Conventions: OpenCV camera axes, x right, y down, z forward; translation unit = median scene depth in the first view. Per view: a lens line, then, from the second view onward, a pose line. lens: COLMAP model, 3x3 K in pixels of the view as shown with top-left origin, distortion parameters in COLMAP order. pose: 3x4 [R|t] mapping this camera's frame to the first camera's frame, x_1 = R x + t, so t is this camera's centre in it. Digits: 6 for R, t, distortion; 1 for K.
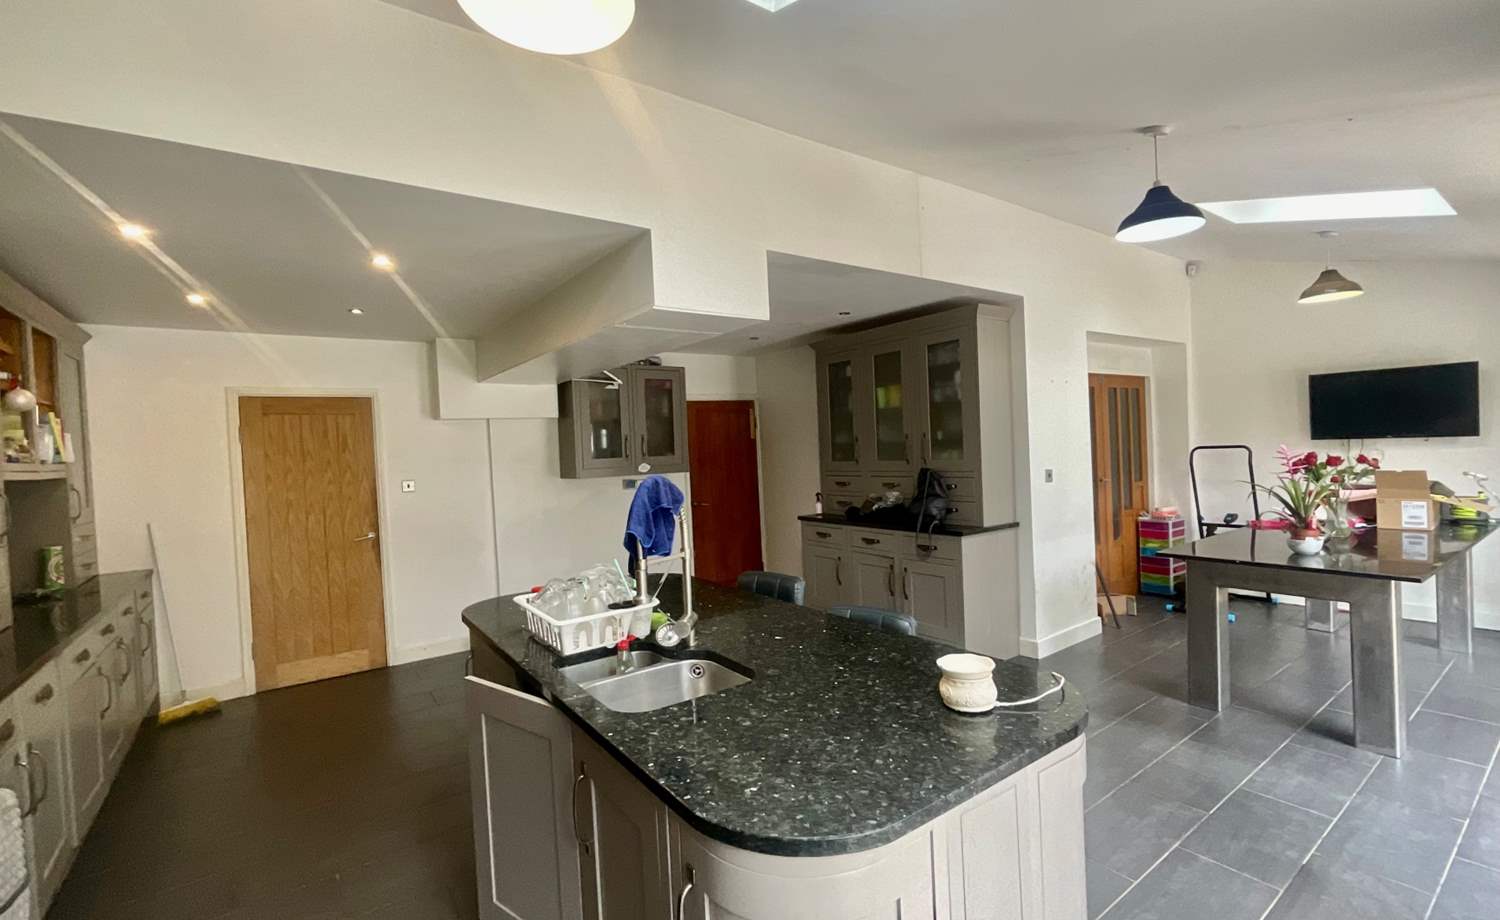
lens RADIAL K [[629.0, 0, 750.0], [0, 629.0, 460.0], [0, 0, 1]] dist [0.000642, -0.000014]
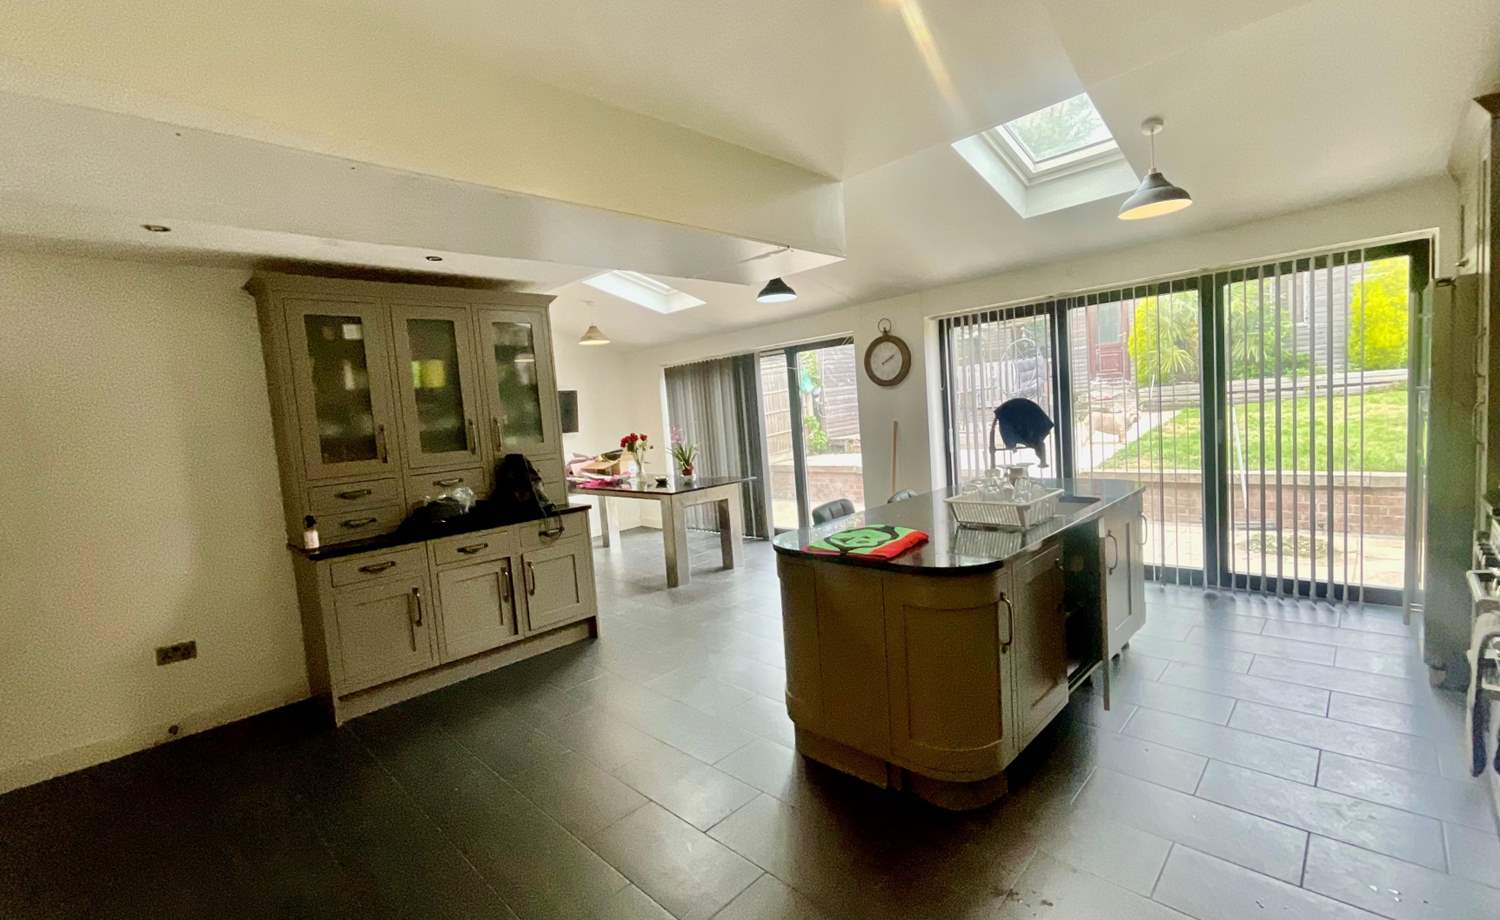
lens RADIAL K [[629.0, 0, 750.0], [0, 629.0, 460.0], [0, 0, 1]] dist [0.000642, -0.000014]
pose [[-0.152510, -0.020304, 0.988093, -0.636120], [0.105243, 0.993770, 0.036665, 0.022154], [-0.982682, 0.109582, -0.149423, 0.723681]]
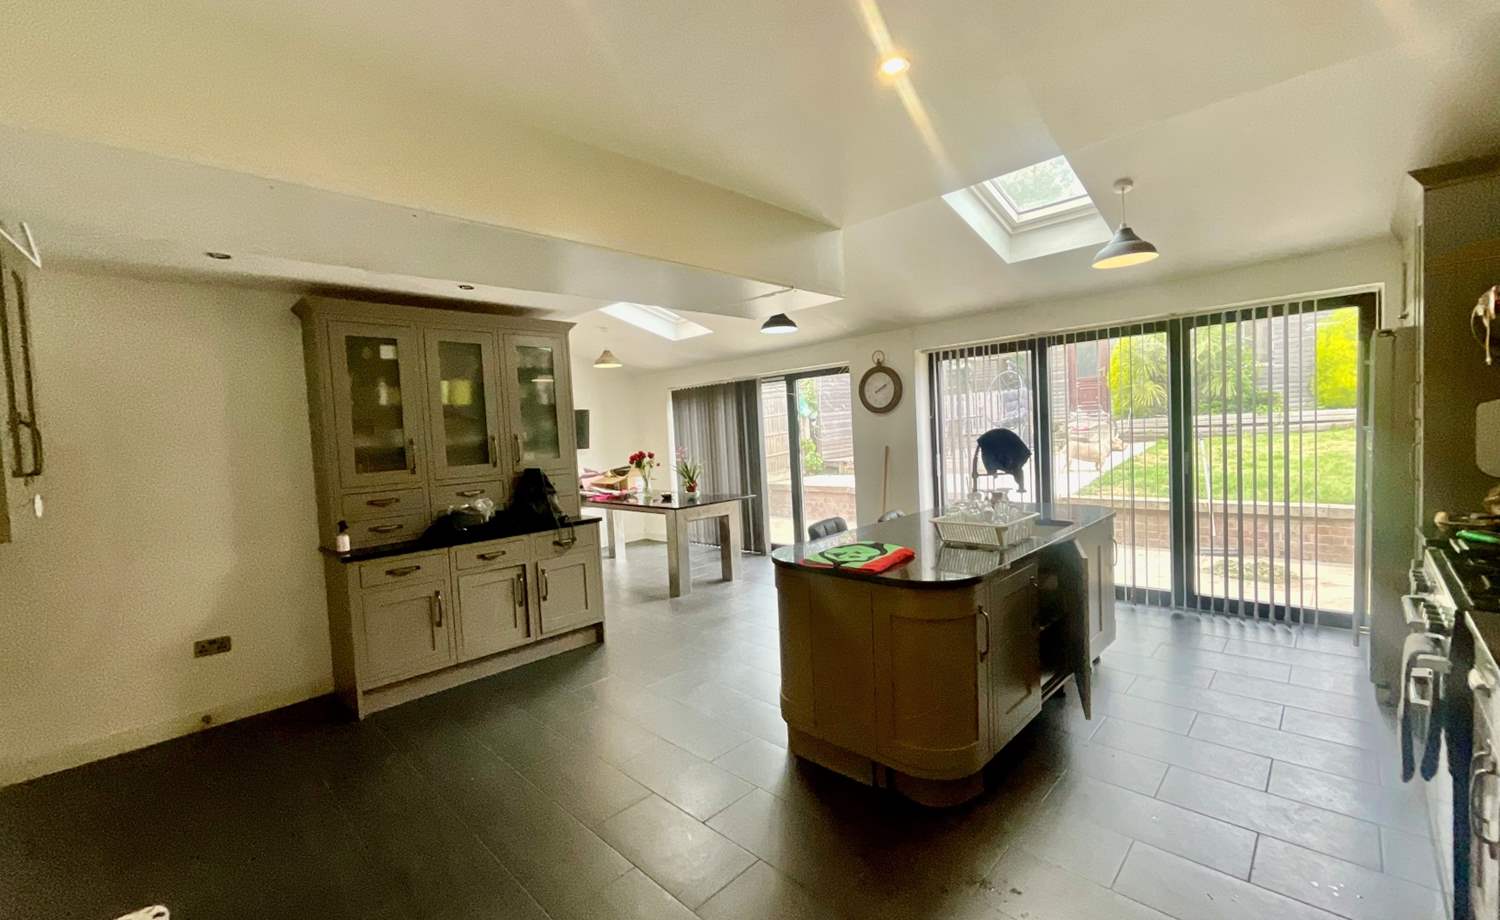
lens RADIAL K [[599.6, 0, 750.0], [0, 599.6, 460.0], [0, 0, 1]] dist [0.002090, 0.000237]
pose [[-0.154715, 0.006730, 0.987936, -0.658577], [0.081429, 0.996661, 0.005963, 0.020387], [-0.984598, 0.081370, -0.154747, 0.731054]]
